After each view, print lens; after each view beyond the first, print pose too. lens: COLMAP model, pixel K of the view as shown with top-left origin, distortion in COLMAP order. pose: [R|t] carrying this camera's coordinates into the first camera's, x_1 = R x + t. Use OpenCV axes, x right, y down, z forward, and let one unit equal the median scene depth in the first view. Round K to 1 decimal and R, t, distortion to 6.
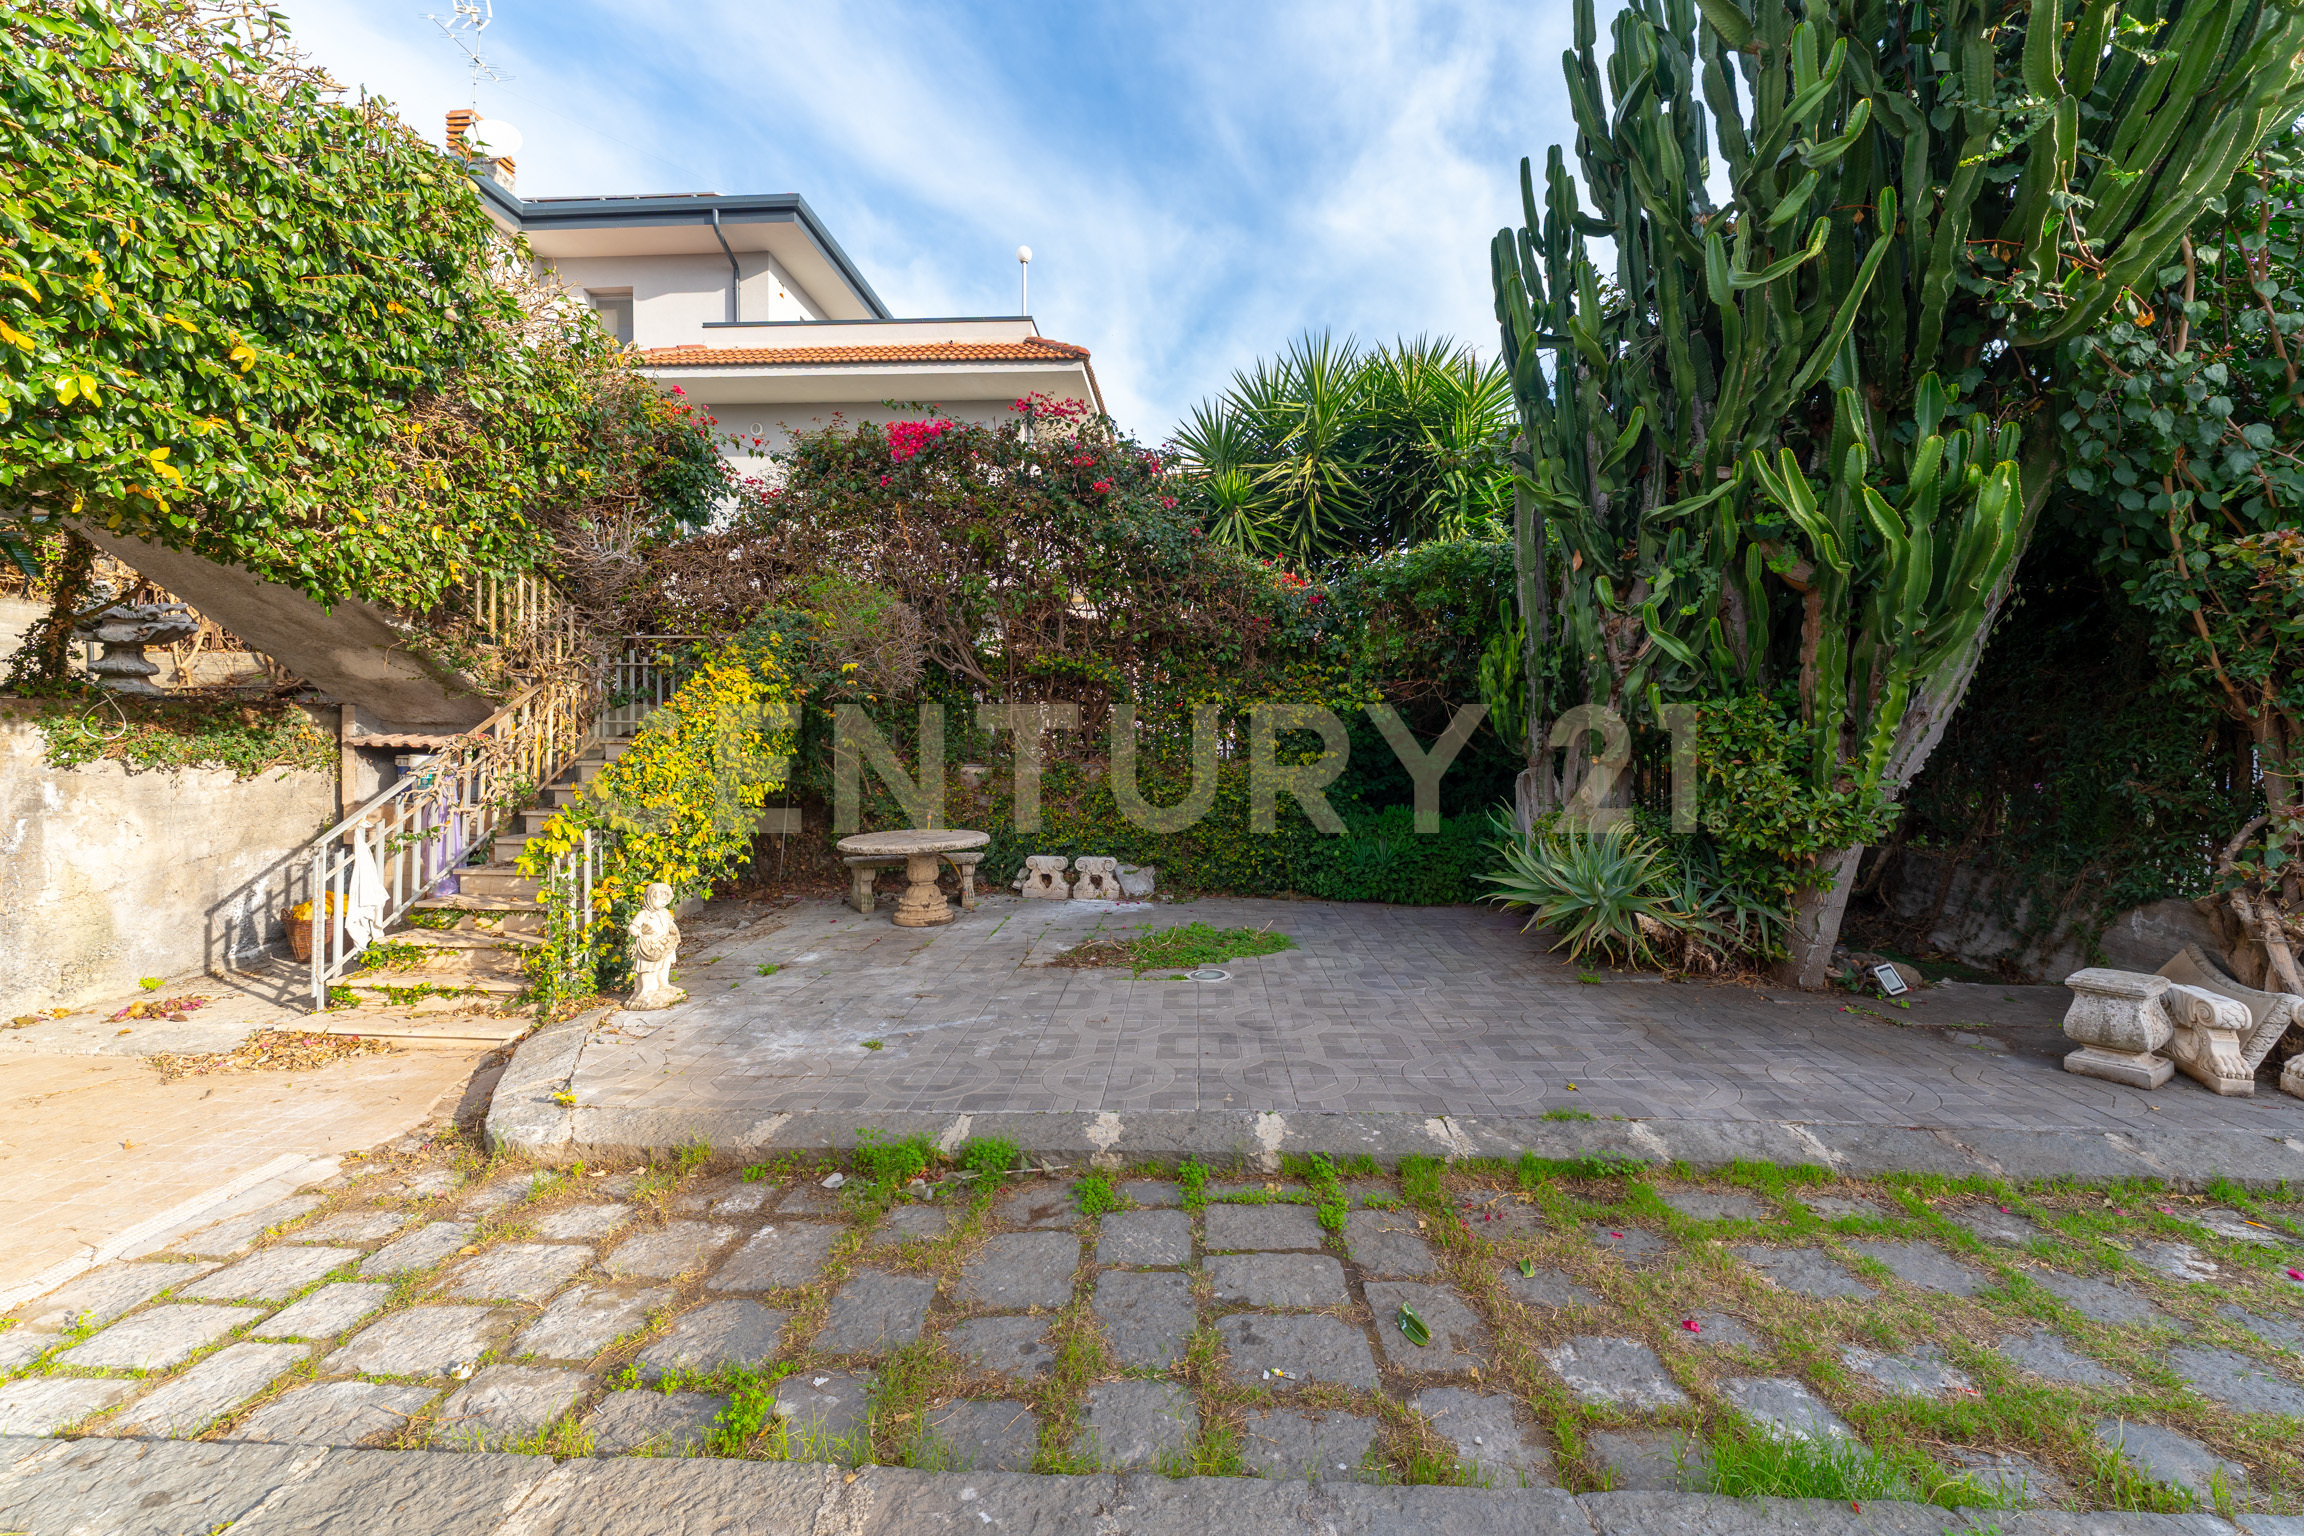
lens RADIAL K [[924.4, 0, 1151.9], [0, 924.4, 759.9], [0, 0, 1]] dist [-0.001329, -0.000622]
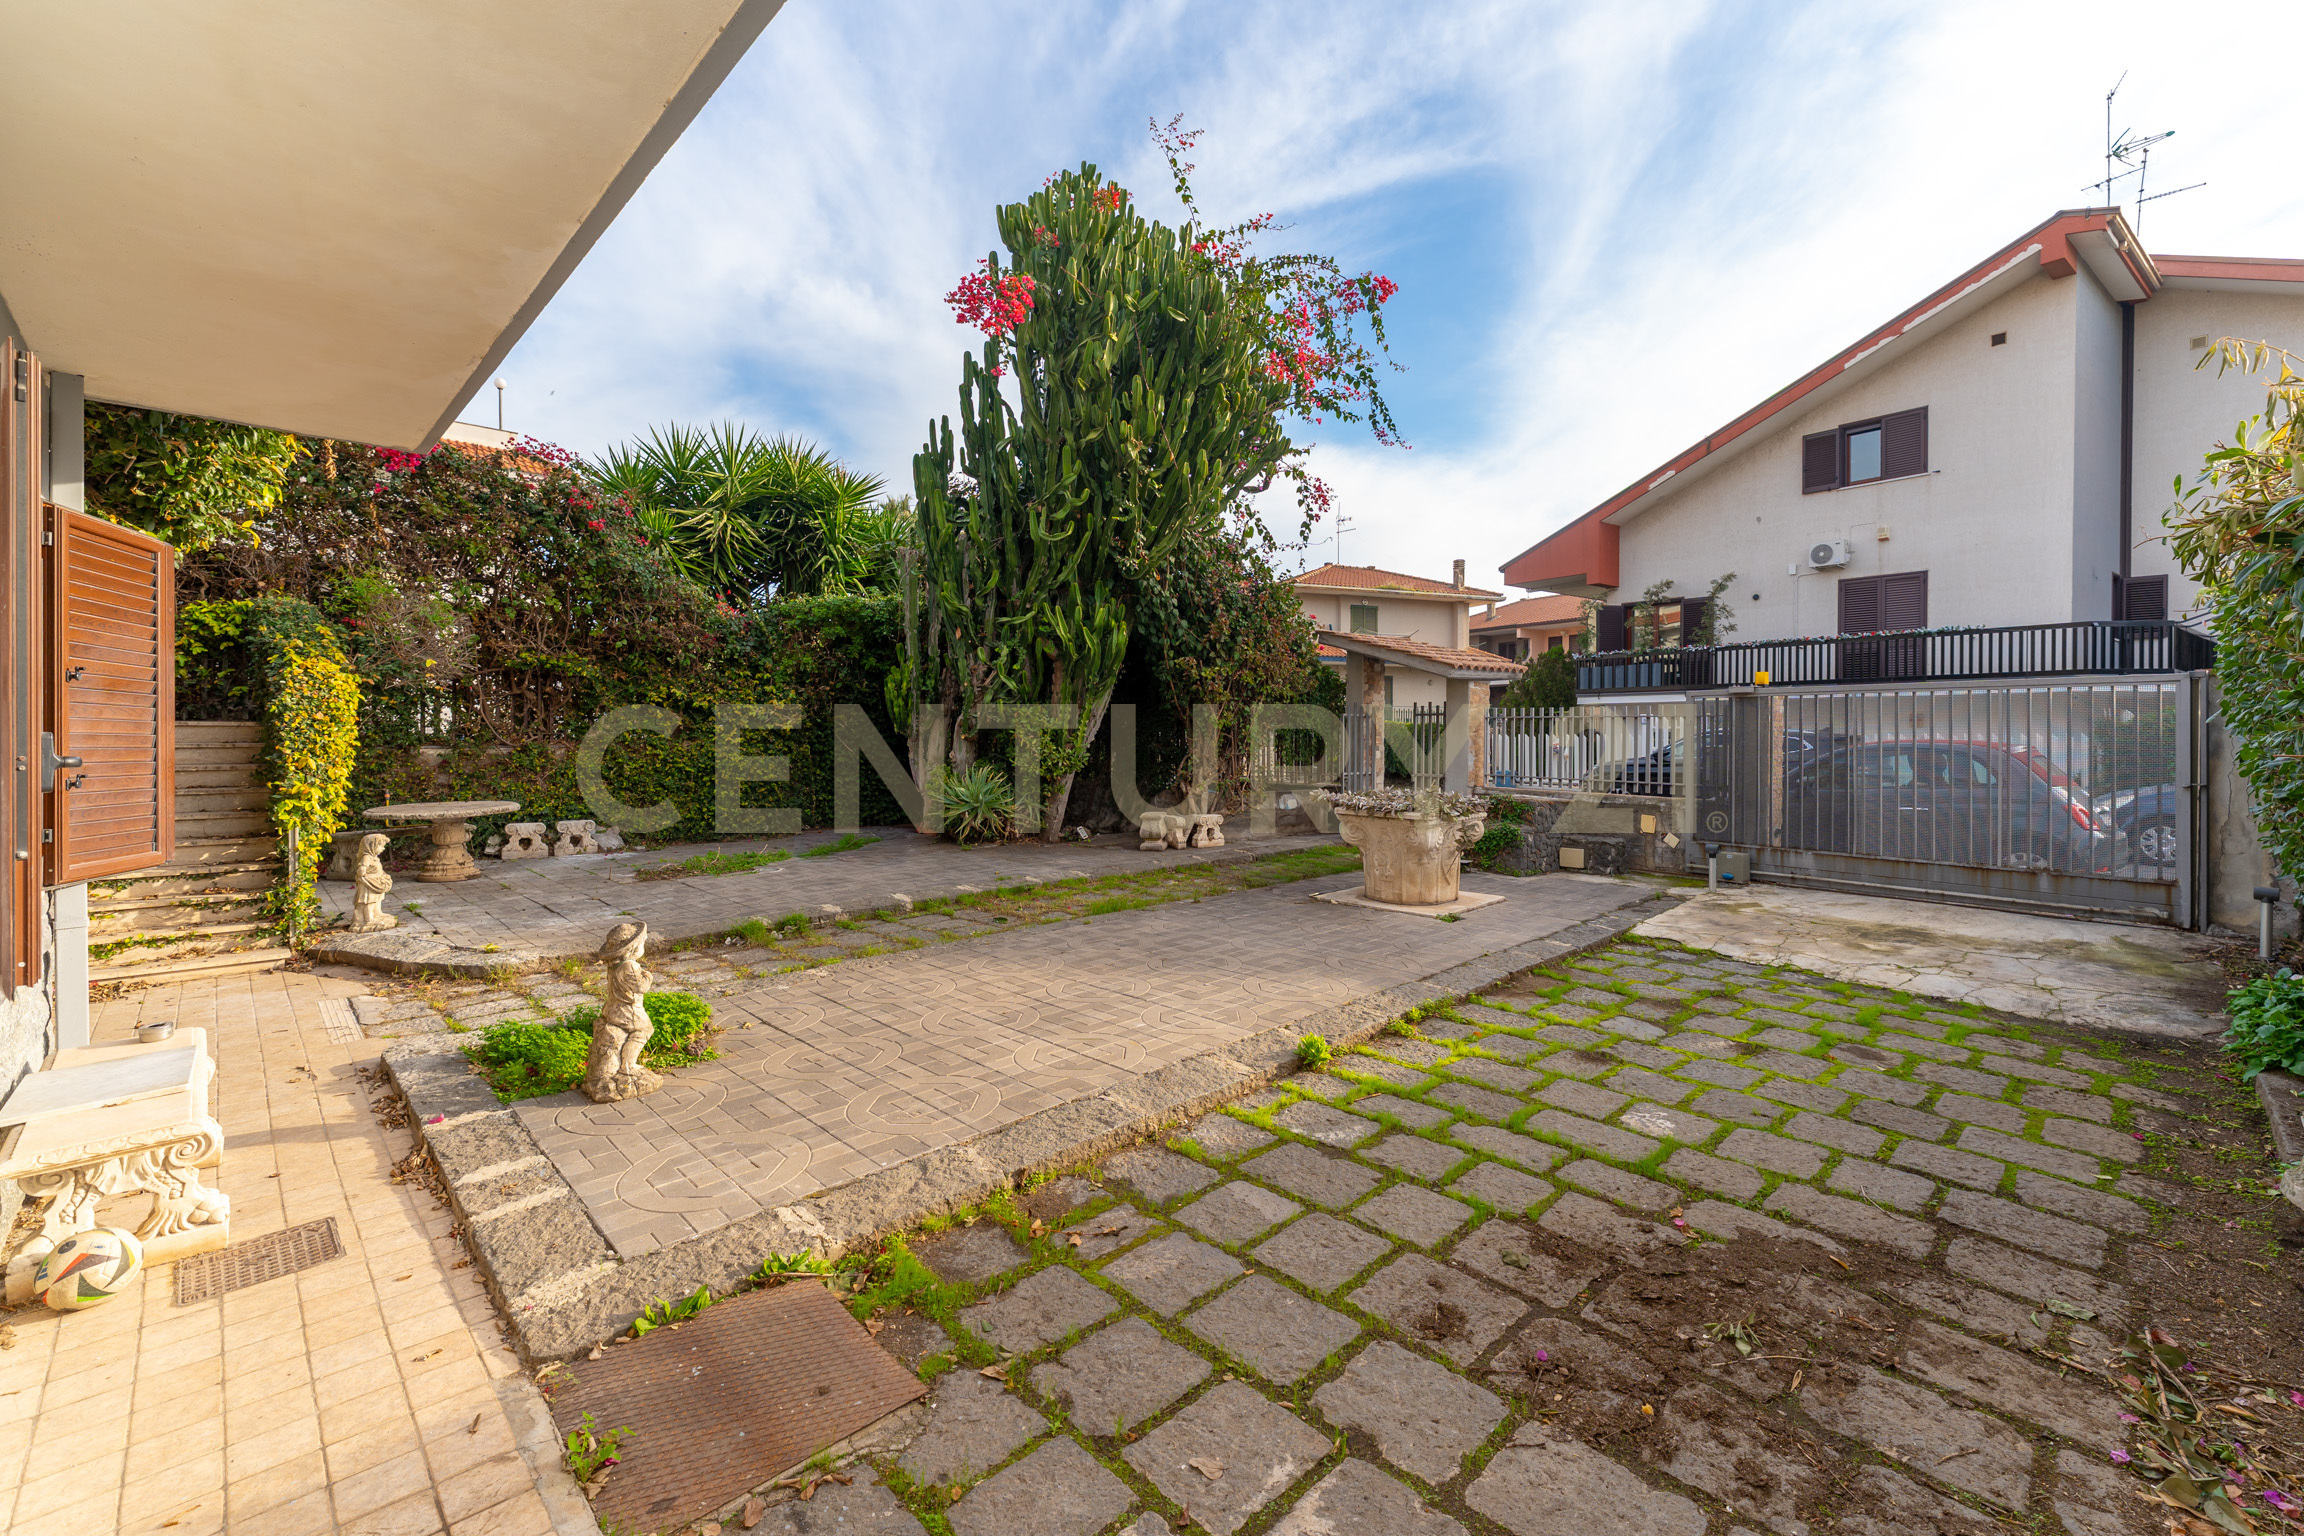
lens RADIAL K [[924.4, 0, 1151.9], [0, 924.4, 759.9], [0, 0, 1]] dist [-0.001329, -0.000622]
pose [[0.676446, -0.021009, 0.736193, -0.758906], [0.012607, 0.999777, 0.016947, 0.023532], [-0.736385, -0.002183, 0.676560, -0.665529]]
